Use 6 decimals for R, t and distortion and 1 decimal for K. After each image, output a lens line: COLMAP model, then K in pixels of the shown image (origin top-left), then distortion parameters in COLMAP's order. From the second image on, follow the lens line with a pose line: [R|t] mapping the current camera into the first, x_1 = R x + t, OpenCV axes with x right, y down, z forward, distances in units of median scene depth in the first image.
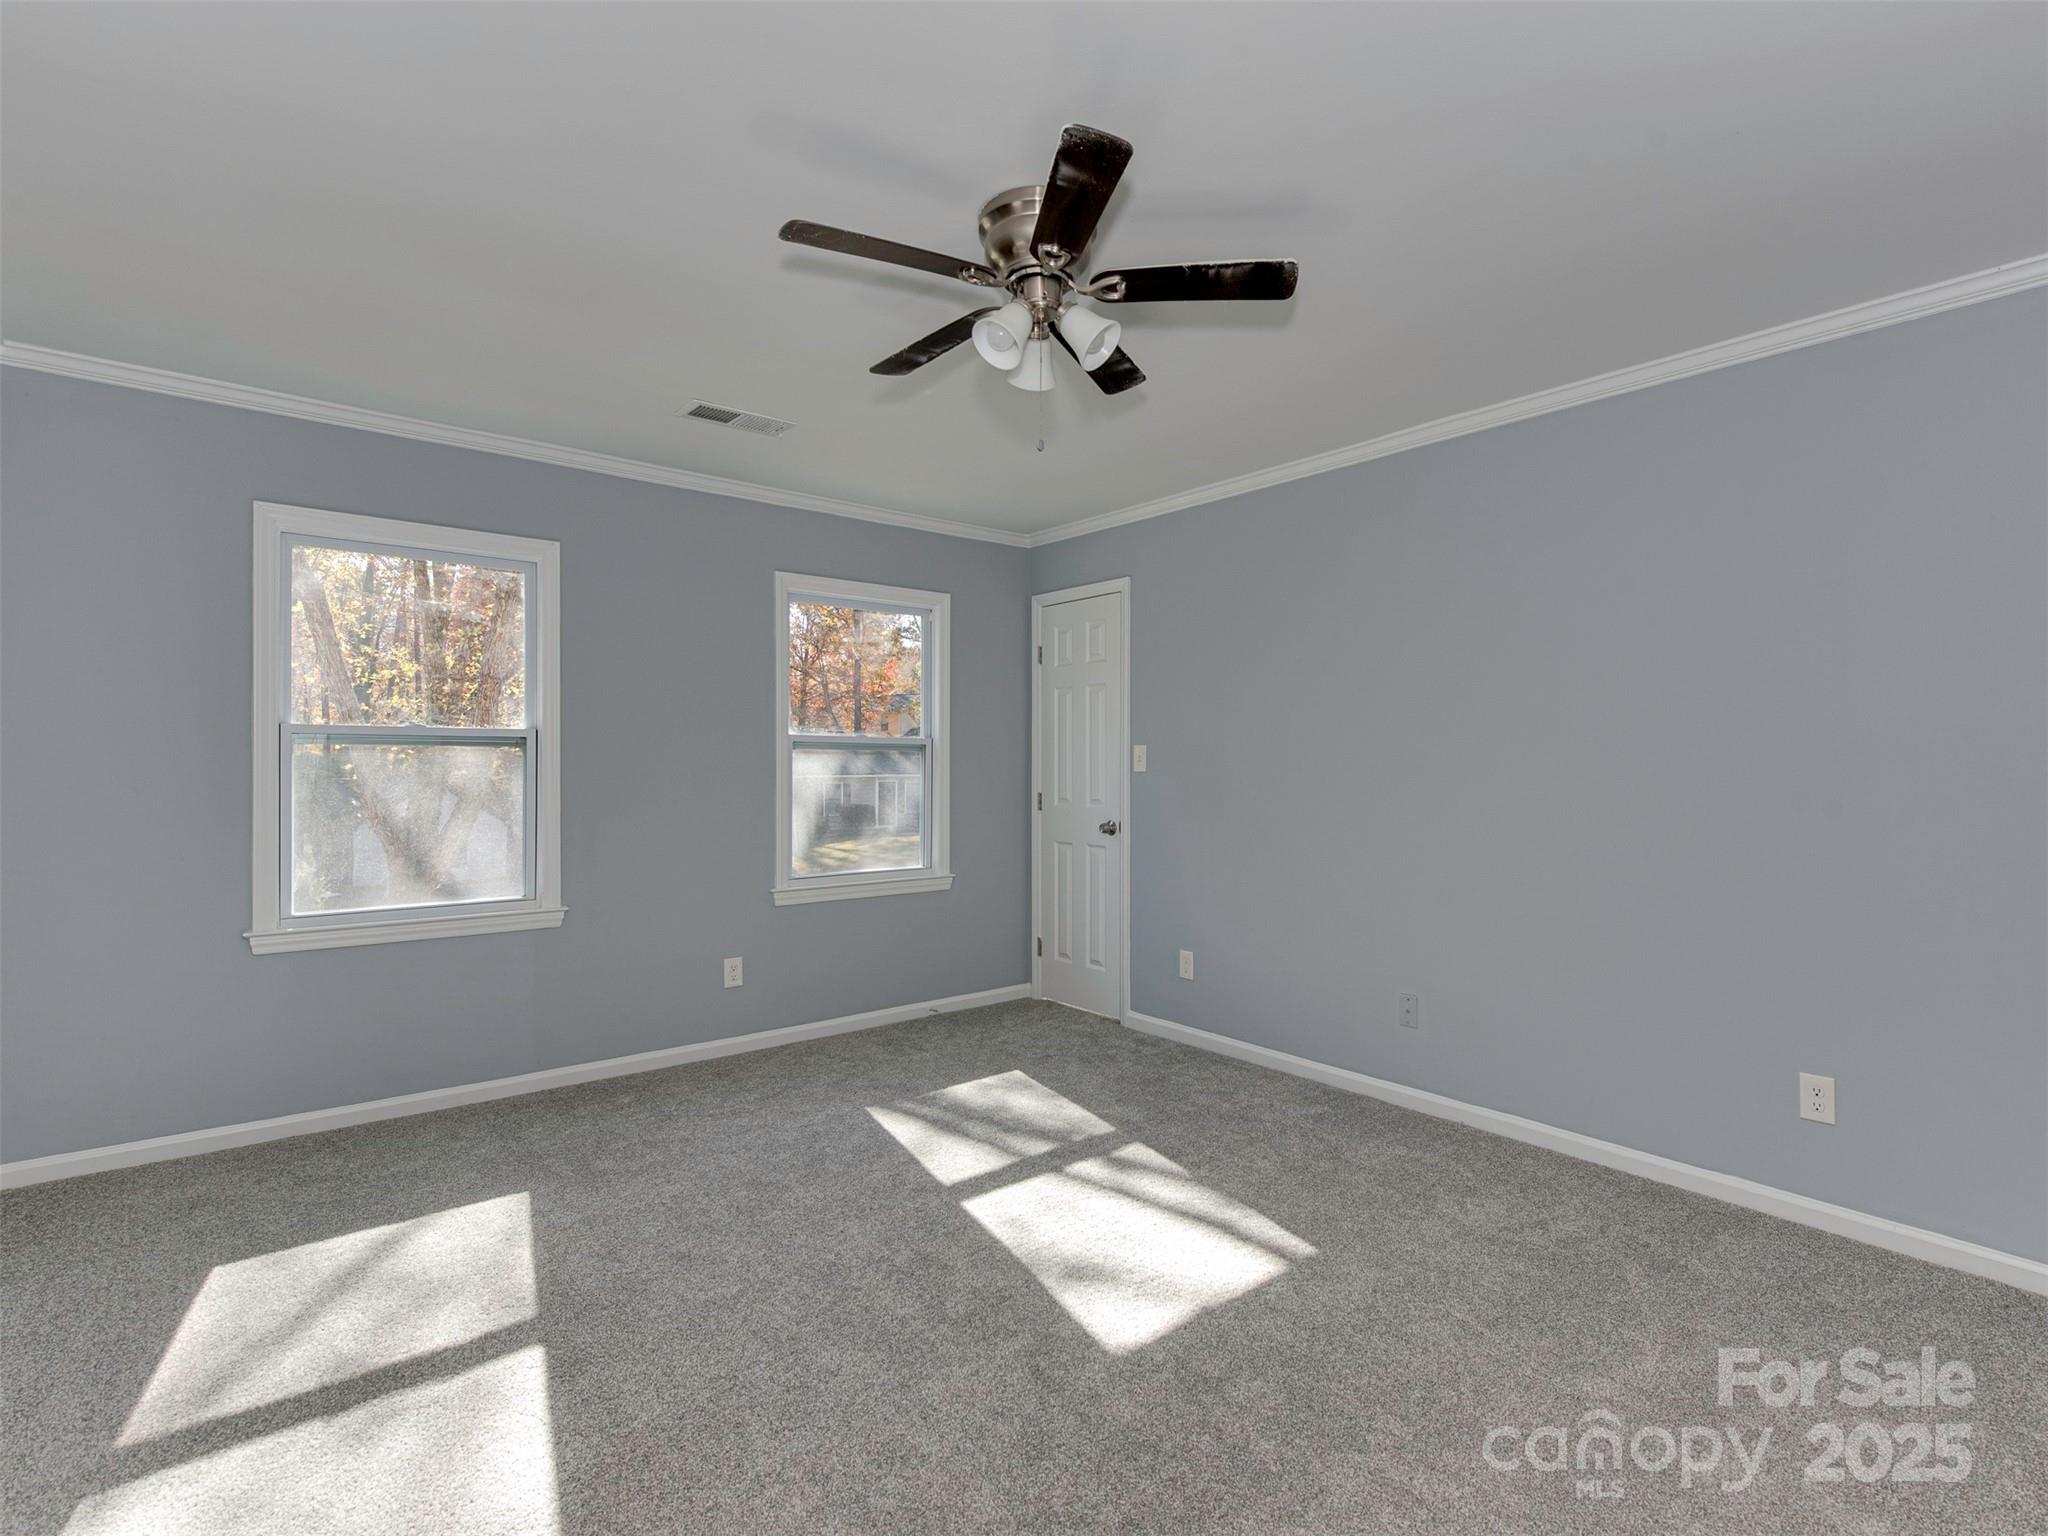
lens RADIAL K [[976.8, 0, 1037.4], [0, 976.8, 770.7], [0, 0, 1]] dist [0.001854, -0.000411]
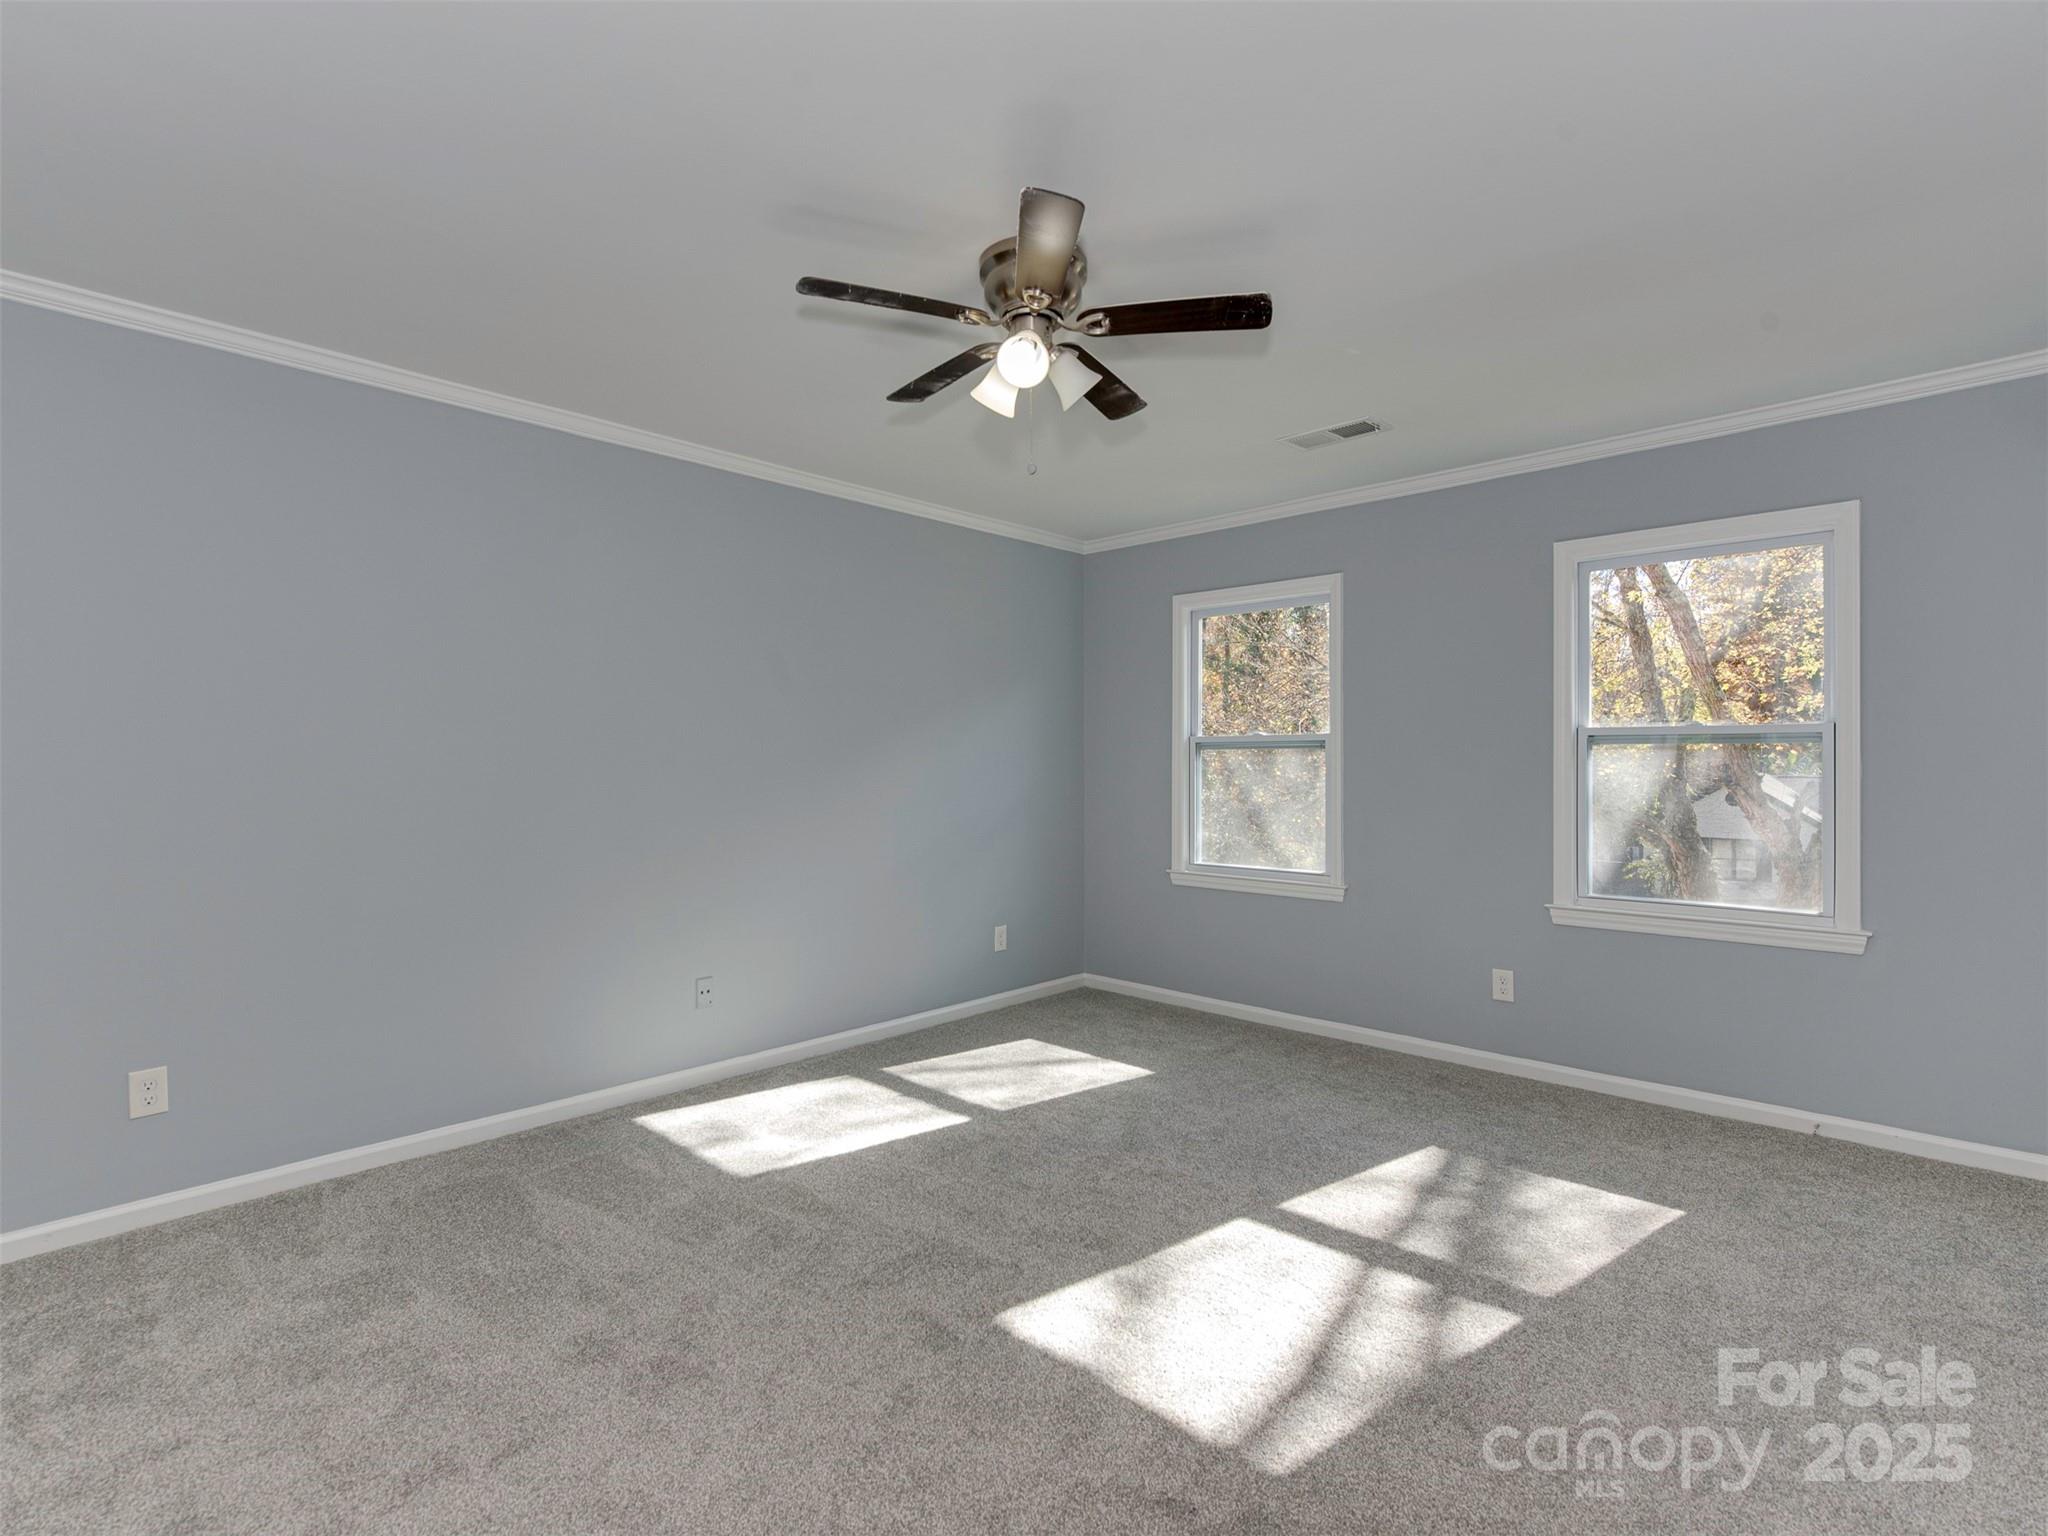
lens RADIAL K [[976.8, 0, 1056.5], [0, 976.8, 769.0], [0, 0, 1]] dist [0.001854, -0.000411]
pose [[0.147046, 0.002354, -0.989127, 0.655739], [-0.001779, 0.999996, 0.002115, -0.001876], [0.989128, 0.001449, 0.147050, 0.522415]]
